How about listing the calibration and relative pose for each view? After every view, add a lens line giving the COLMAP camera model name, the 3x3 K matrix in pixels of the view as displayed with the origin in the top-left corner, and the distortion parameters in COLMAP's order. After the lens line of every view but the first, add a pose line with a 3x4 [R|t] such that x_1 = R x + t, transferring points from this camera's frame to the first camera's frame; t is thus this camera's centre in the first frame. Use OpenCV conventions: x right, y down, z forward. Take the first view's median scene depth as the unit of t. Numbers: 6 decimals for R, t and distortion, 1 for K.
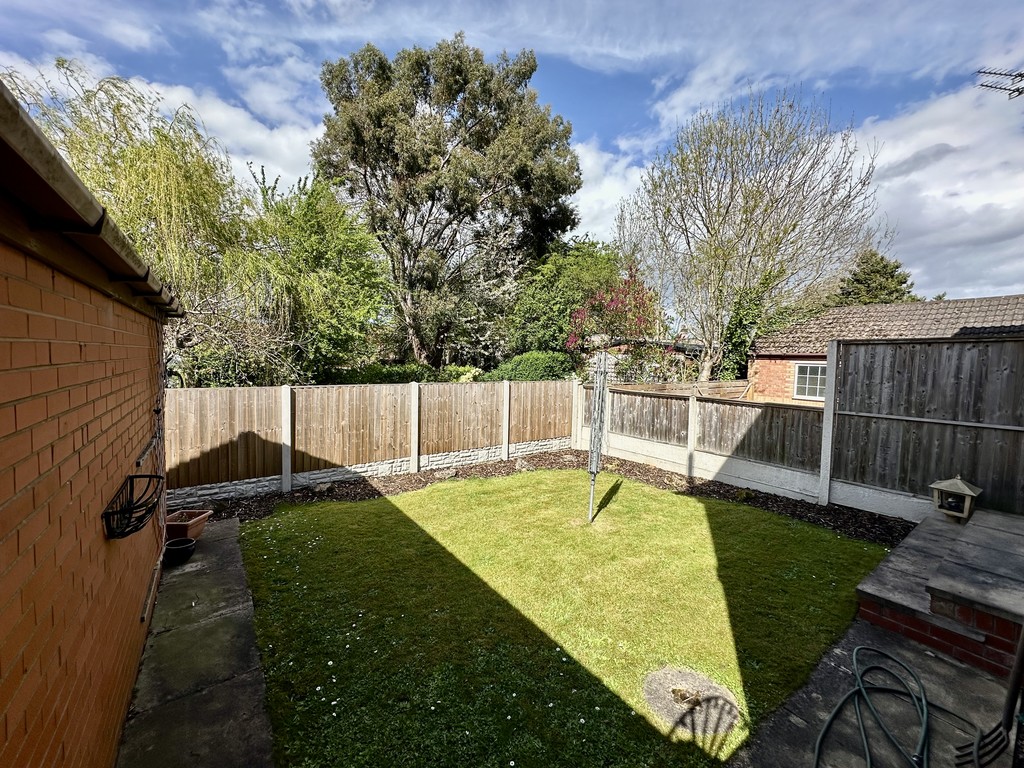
lens RADIAL K [[409.0, 0, 510.2], [0, 409.0, 382.0], [0, 0, 1]] dist [-0.001583, 0.000173]
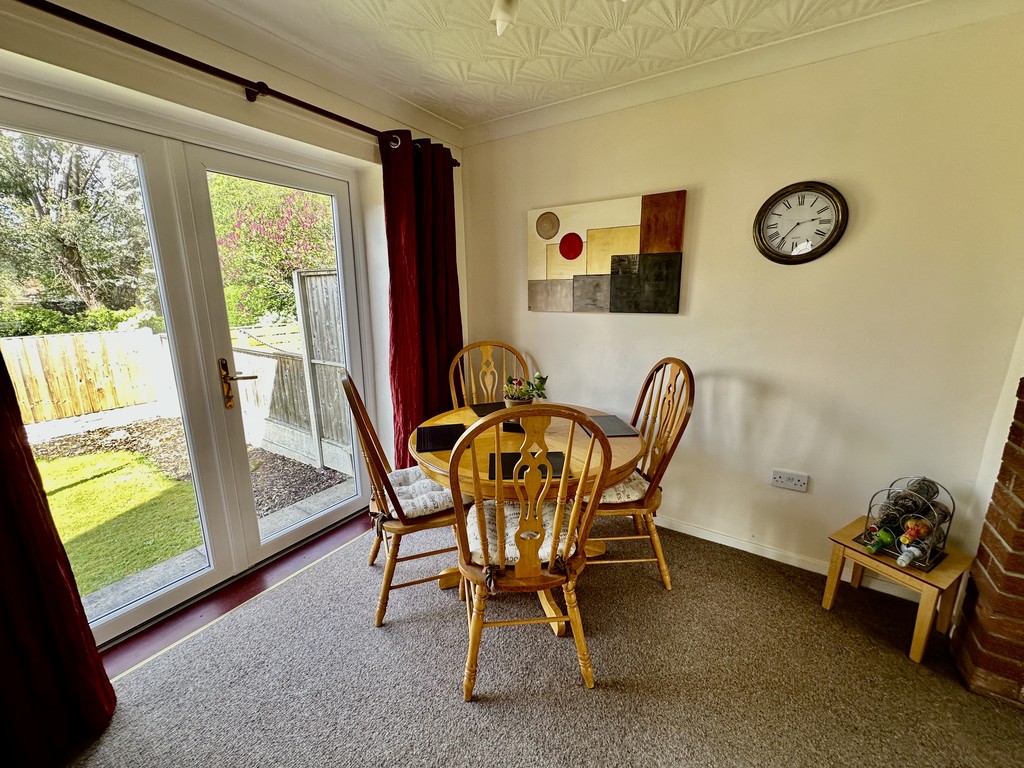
lens RADIAL K [[409.0, 0, 510.2], [0, 409.0, 382.0], [0, 0, 1]] dist [-0.001583, 0.000173]
pose [[0.933143, -0.107370, 0.343096, 0.686731], [0.048398, 0.983191, 0.176051, -0.010894], [-0.356231, -0.147675, 0.922654, 0.067583]]
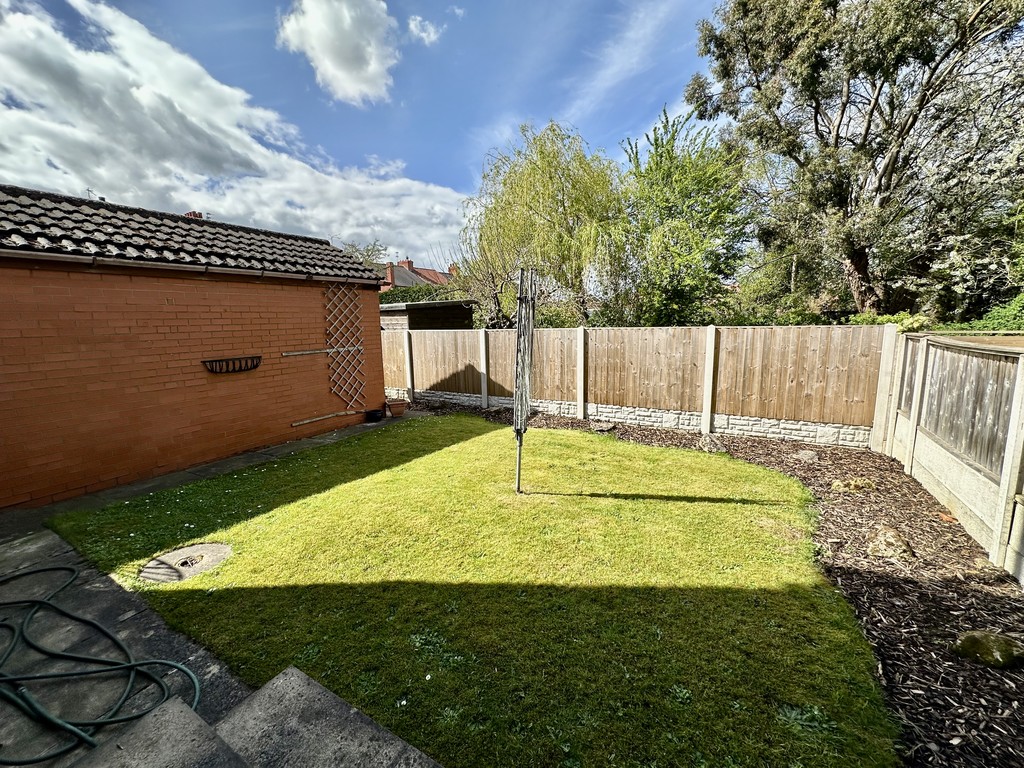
lens RADIAL K [[409.0, 0, 510.2], [0, 409.0, 382.0], [0, 0, 1]] dist [-0.001583, 0.000173]
pose [[0.404567, 0.106025, -0.908341, 0.595170], [-0.020641, 0.994062, 0.106838, 0.030631], [0.914275, -0.024474, 0.404353, 0.445576]]
